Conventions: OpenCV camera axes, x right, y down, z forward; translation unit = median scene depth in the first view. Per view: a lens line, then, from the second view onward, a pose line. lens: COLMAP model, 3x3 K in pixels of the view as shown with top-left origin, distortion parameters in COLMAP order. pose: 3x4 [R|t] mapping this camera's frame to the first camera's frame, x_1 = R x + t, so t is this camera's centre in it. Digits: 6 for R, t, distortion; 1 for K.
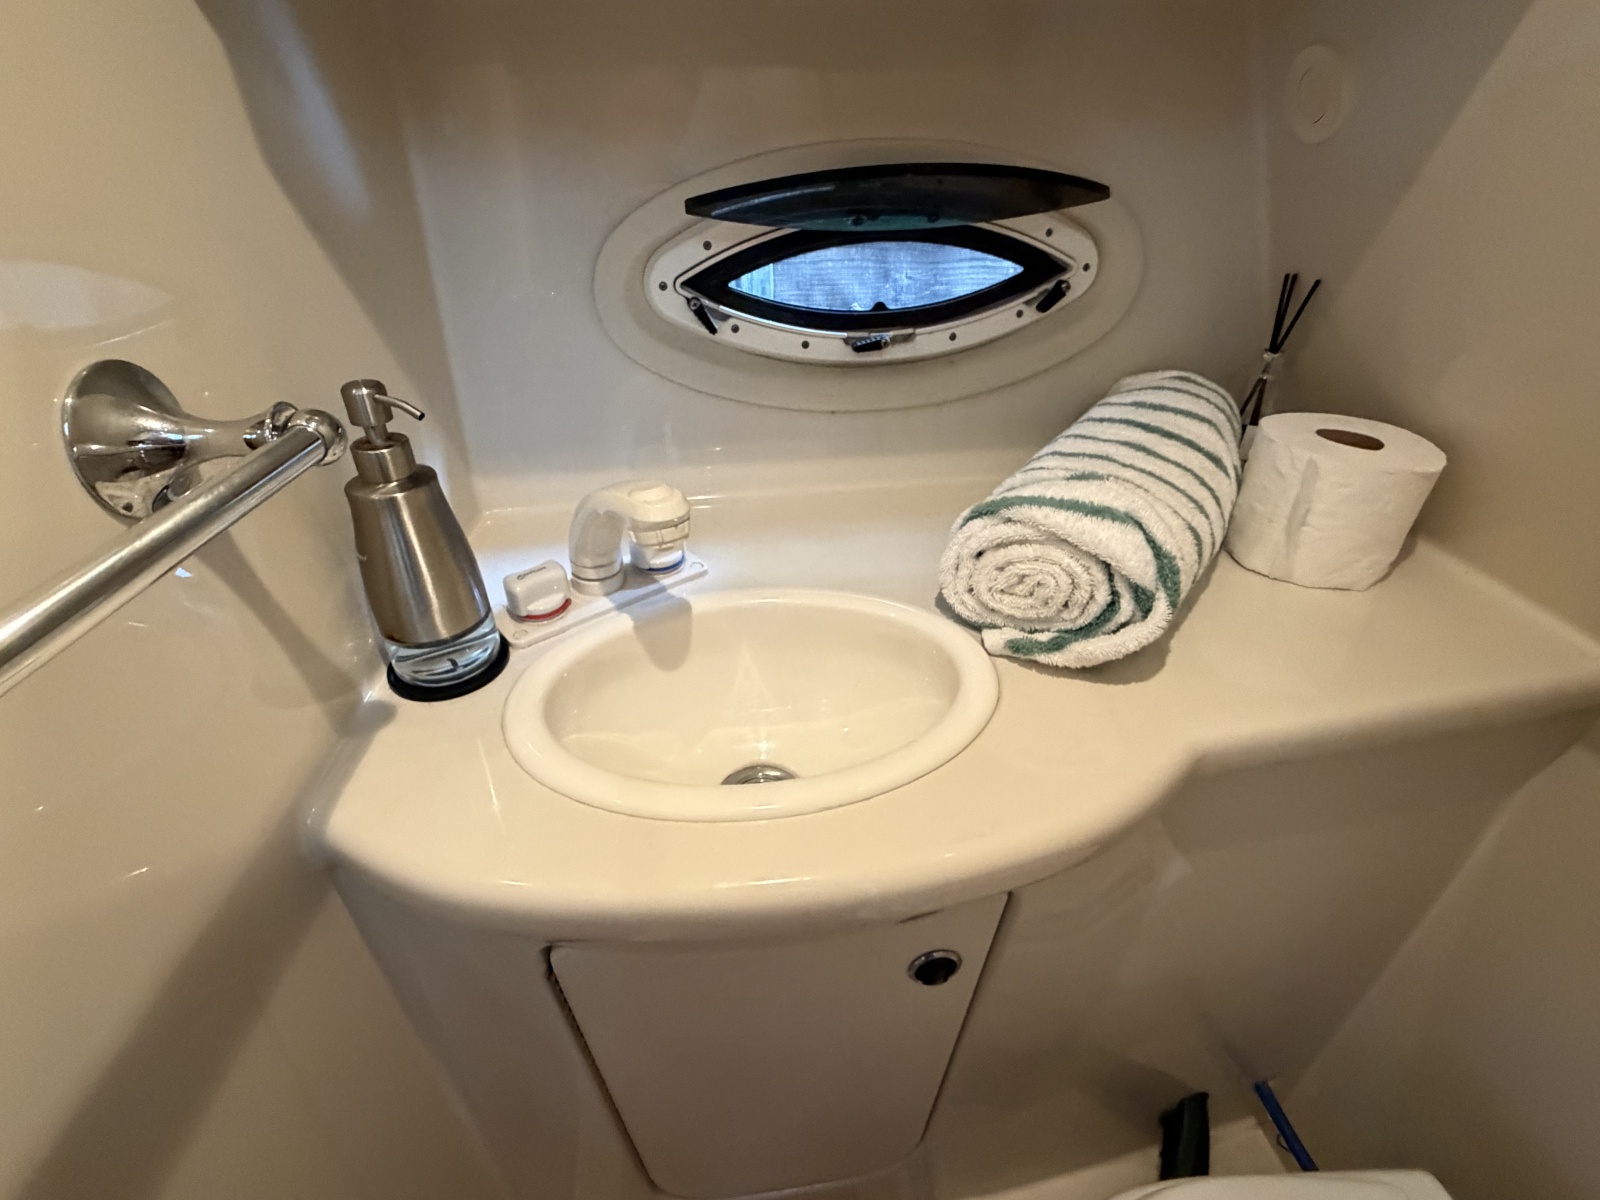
lens RADIAL K [[732.0, 0, 795.2], [0, 732.0, 608.2], [0, 0, 1]] dist [-0.011611, 0.000817]
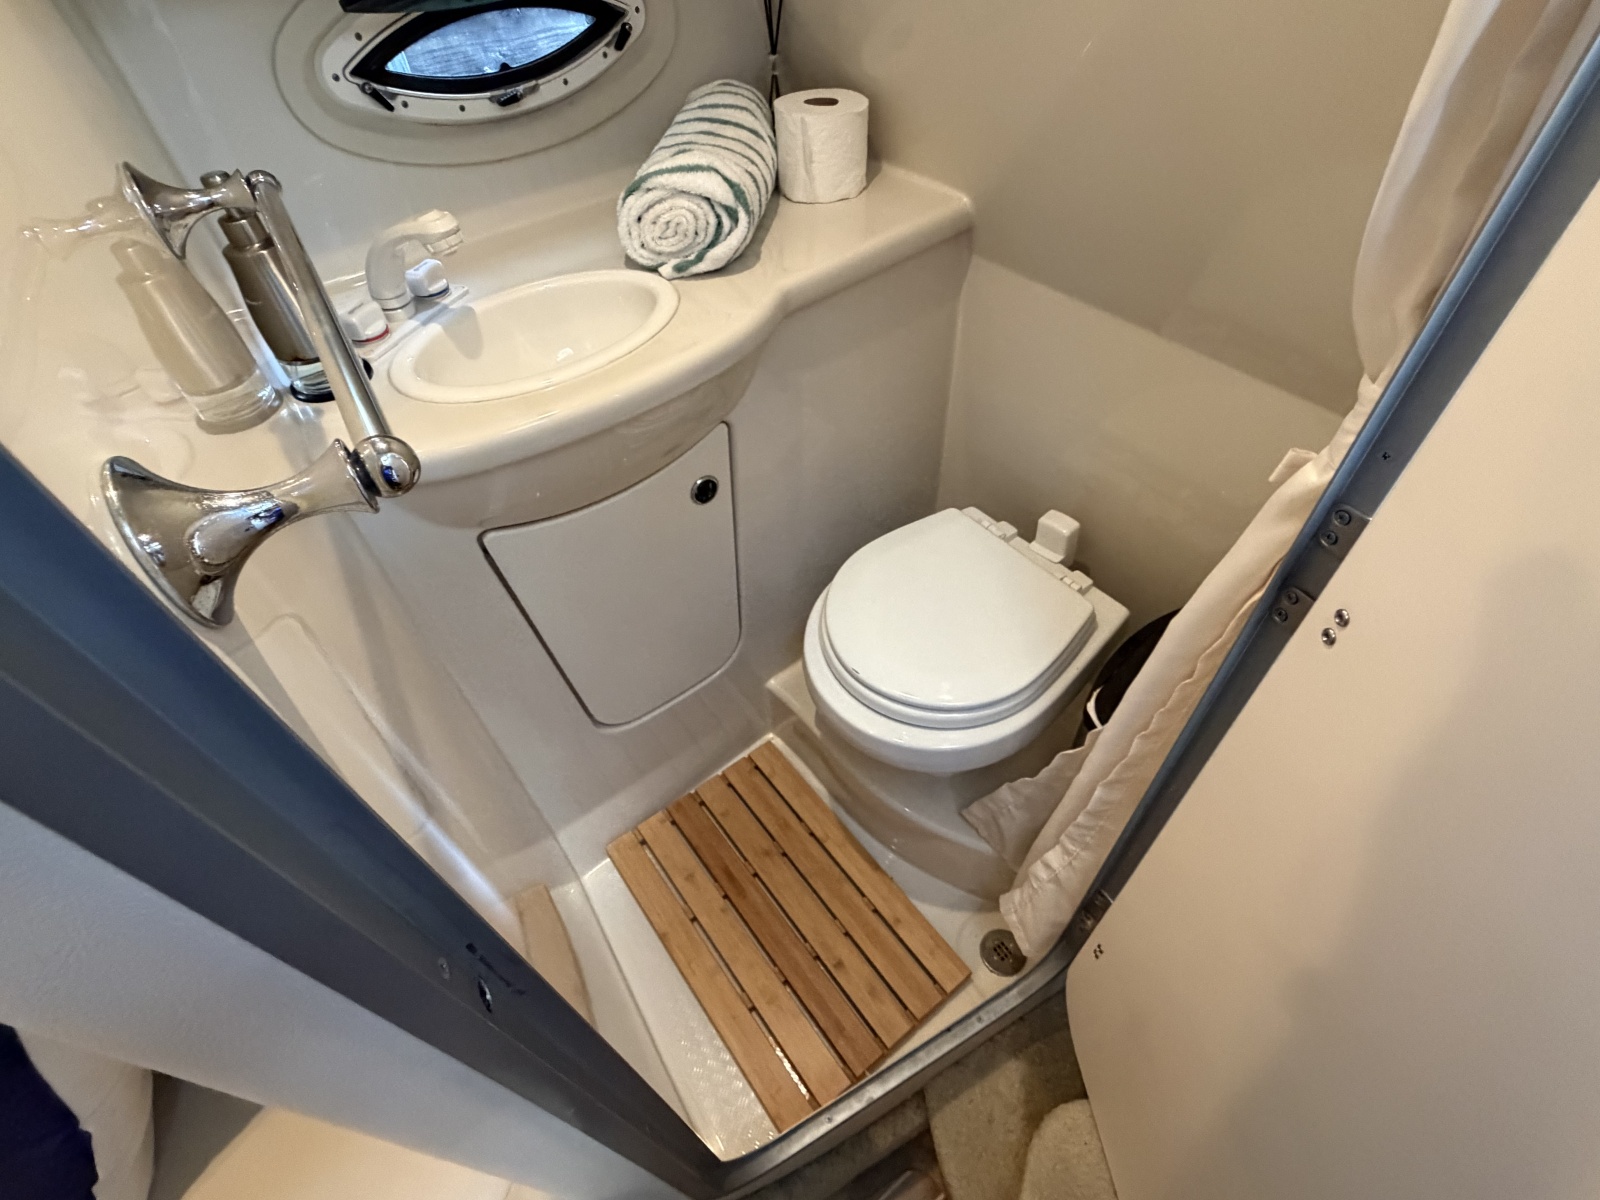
lens RADIAL K [[732.0, 0, 795.2], [0, 732.0, 608.2], [0, 0, 1]] dist [-0.011611, 0.000817]
pose [[0.869501, -0.394434, 0.297305, -0.245961], [0.311193, 0.904891, 0.290400, 0.313296], [-0.383572, -0.159984, 0.909548, -0.681090]]
